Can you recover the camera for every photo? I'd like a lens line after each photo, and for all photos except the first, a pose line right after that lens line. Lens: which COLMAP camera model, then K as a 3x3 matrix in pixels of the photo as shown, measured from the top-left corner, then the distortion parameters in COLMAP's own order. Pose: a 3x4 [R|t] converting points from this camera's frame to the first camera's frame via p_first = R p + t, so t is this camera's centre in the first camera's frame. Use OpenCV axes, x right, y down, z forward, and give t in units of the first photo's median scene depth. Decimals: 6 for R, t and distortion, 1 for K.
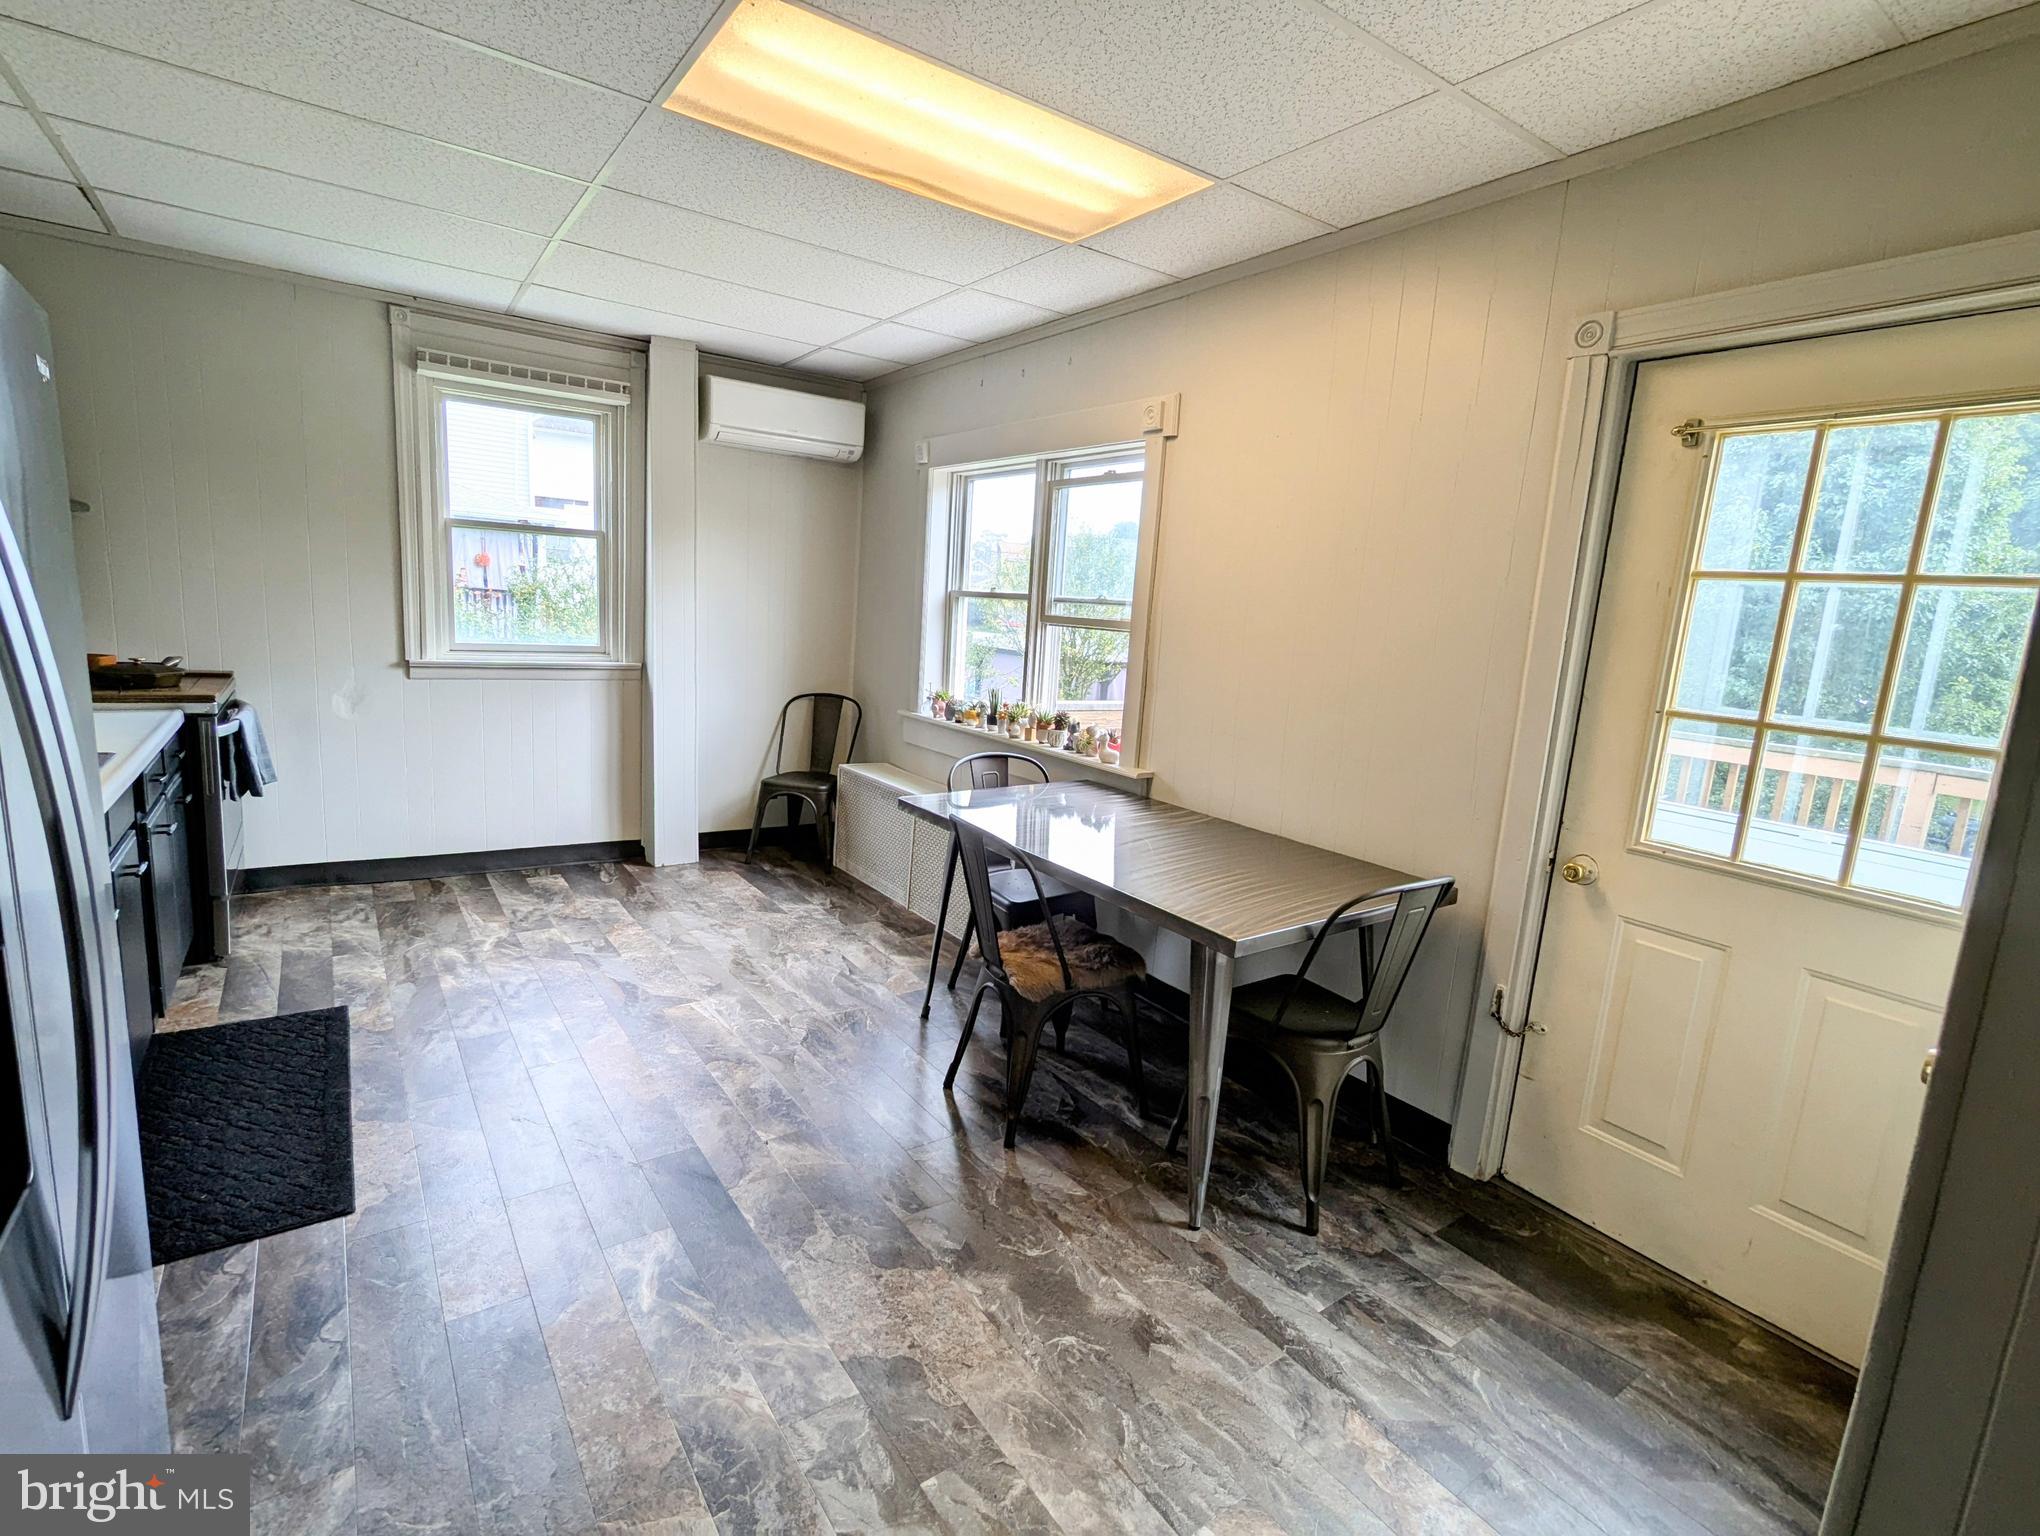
lens RADIAL K [[973.8, 0, 1012.7], [0, 973.8, 766.2], [0, 0, 1]] dist [-0.001522, 0.000154]
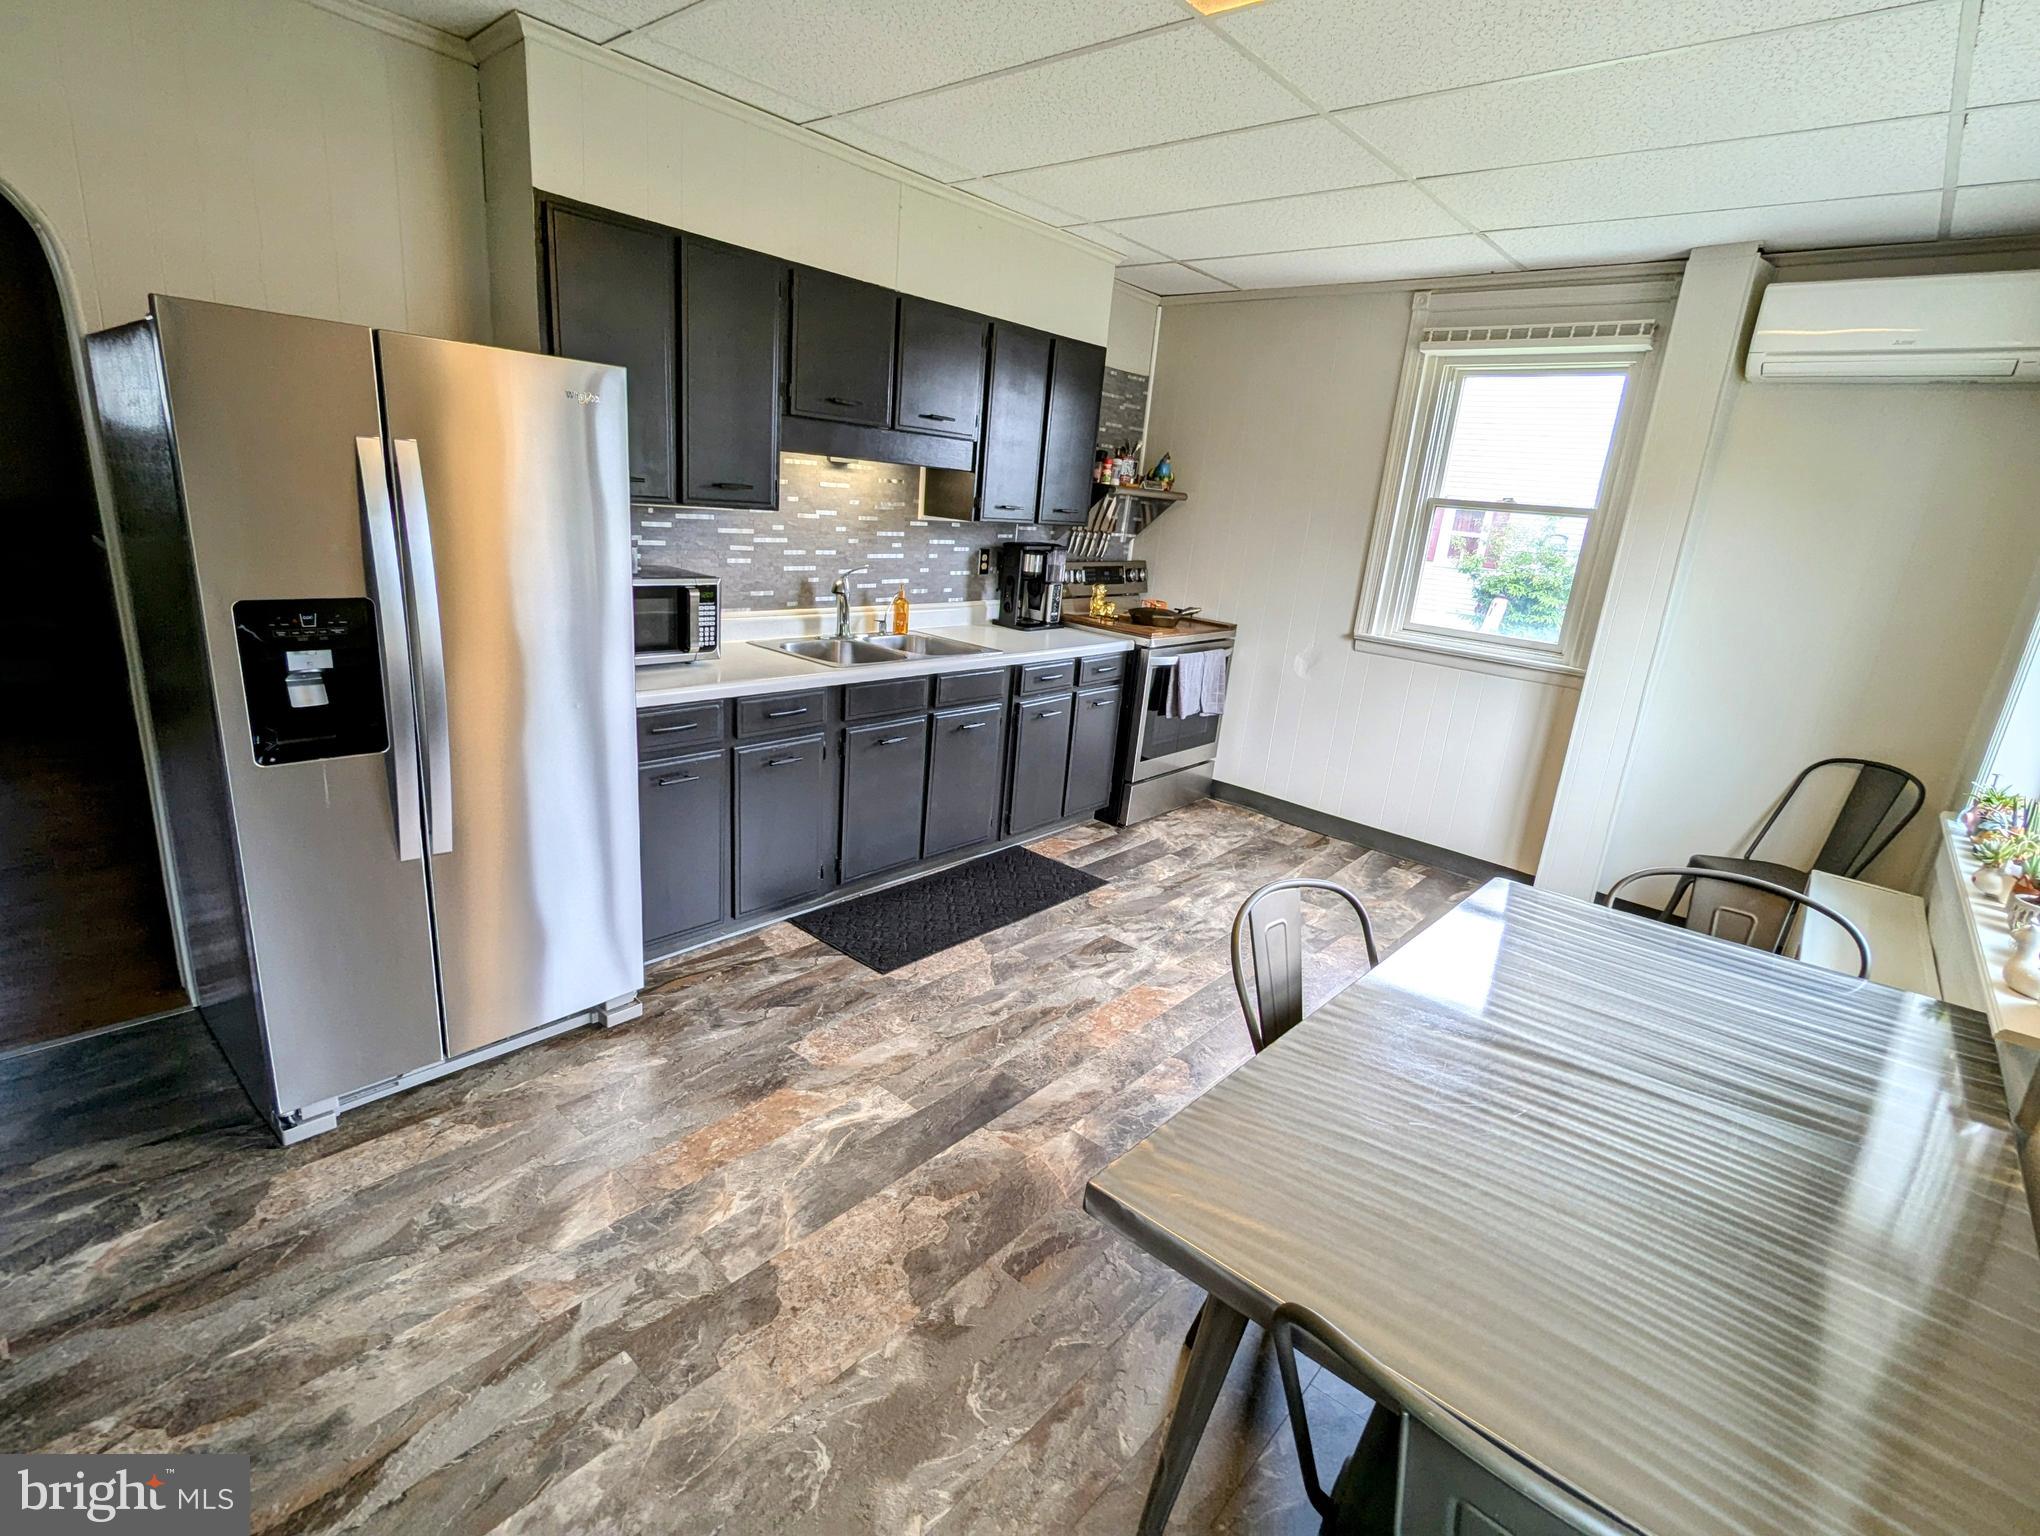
lens RADIAL K [[973.8, 0, 1012.7], [0, 973.8, 766.2], [0, 0, 1]] dist [-0.001522, 0.000154]
pose [[0.235979, 0.222594, -0.945921, 0.402247], [-0.234189, 0.957748, 0.166954, -0.071224], [0.943117, 0.182127, 0.278138, 0.455495]]
